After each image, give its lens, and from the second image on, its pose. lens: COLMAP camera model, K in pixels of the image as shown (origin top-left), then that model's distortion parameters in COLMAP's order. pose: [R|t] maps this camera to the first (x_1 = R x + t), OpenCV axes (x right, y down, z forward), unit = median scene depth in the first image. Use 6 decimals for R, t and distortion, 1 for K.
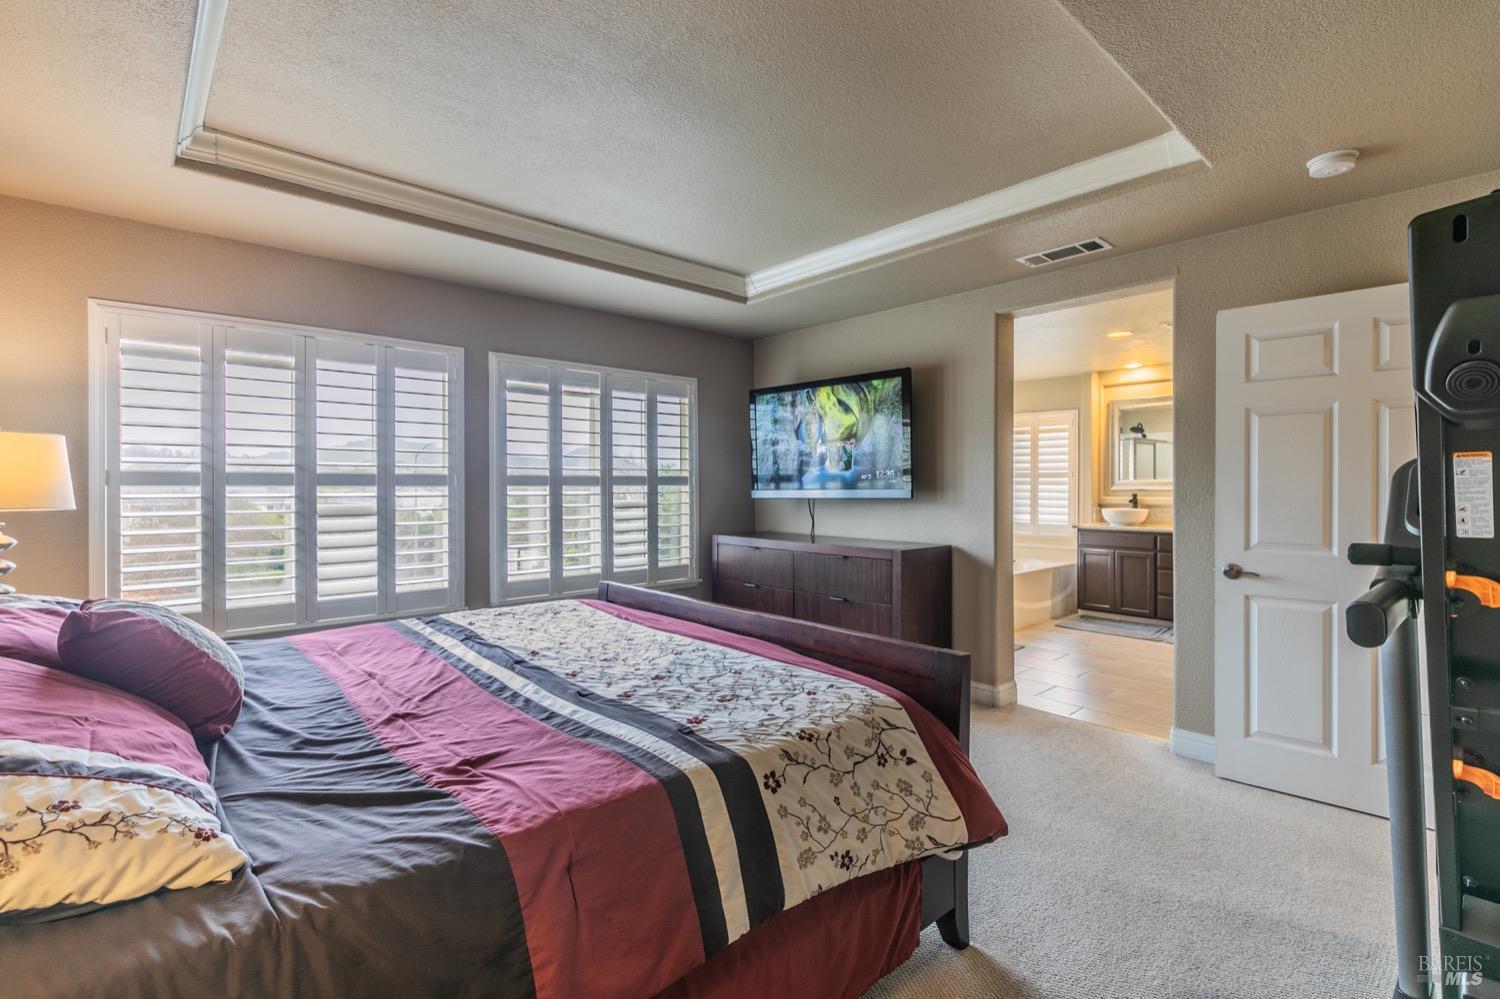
lens RADIAL K [[692.6, 0, 751.8], [0, 692.6, 456.6], [0, 0, 1]] dist [-0.014878, 0.000022]
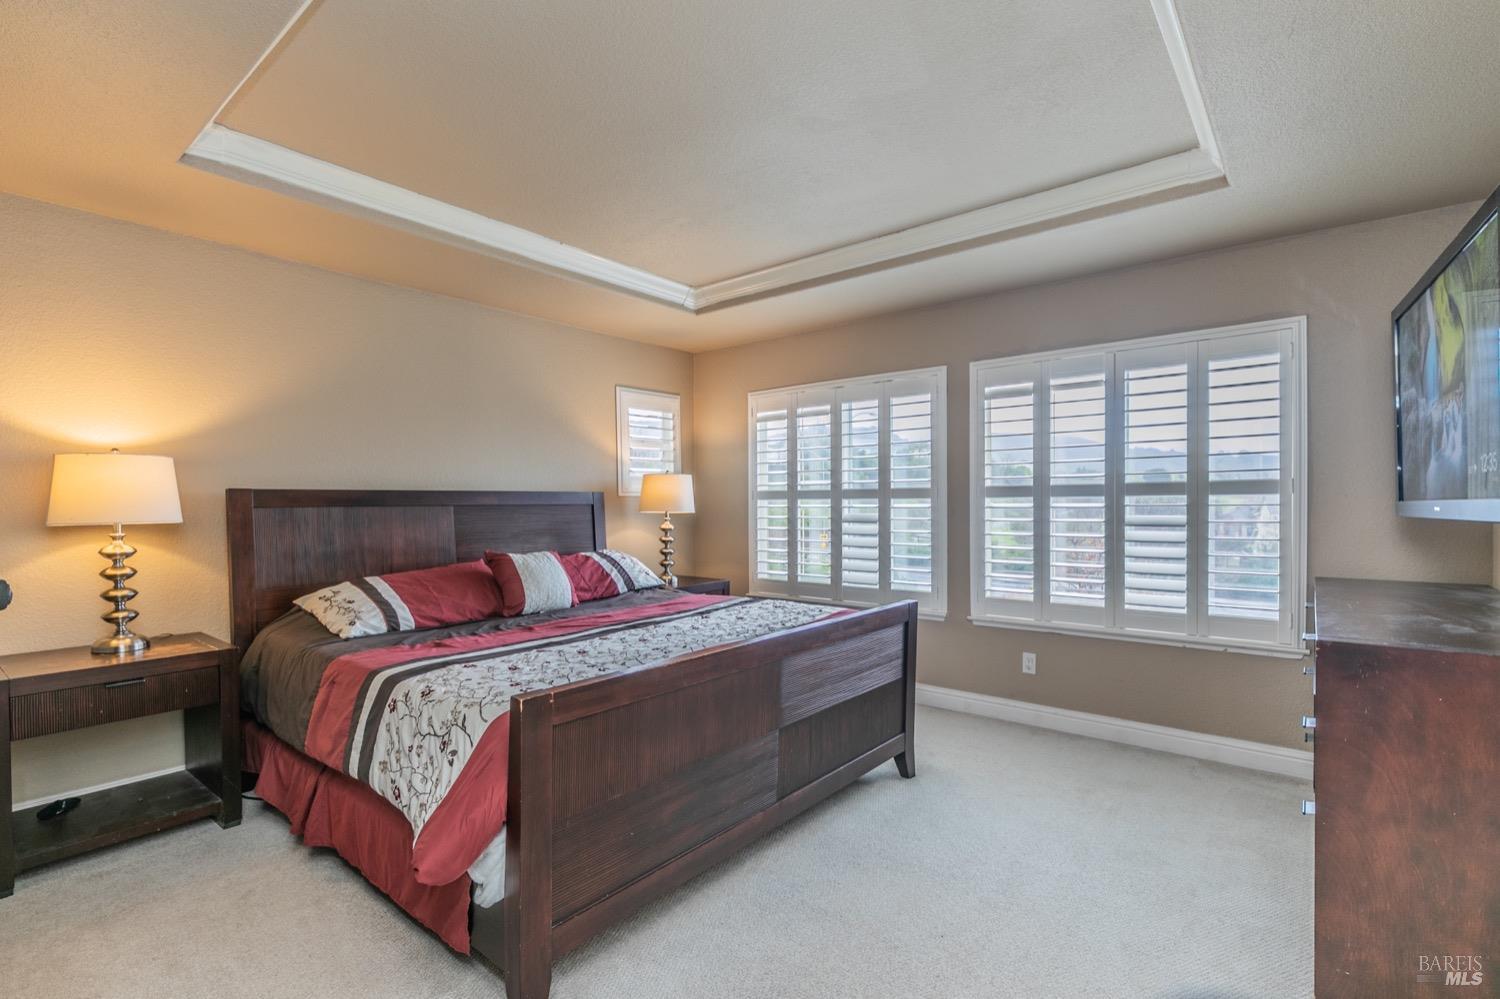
lens RADIAL K [[692.3, 0, 755.4], [0, 692.3, 491.0], [0, 0, 1]] dist [0.092962, 0.000069]
pose [[0.148130, -0.012546, -0.988888, 0.531636], [0.052917, 0.998588, -0.004742, 0.019593], [0.987551, -0.051626, 0.148585, 0.503840]]
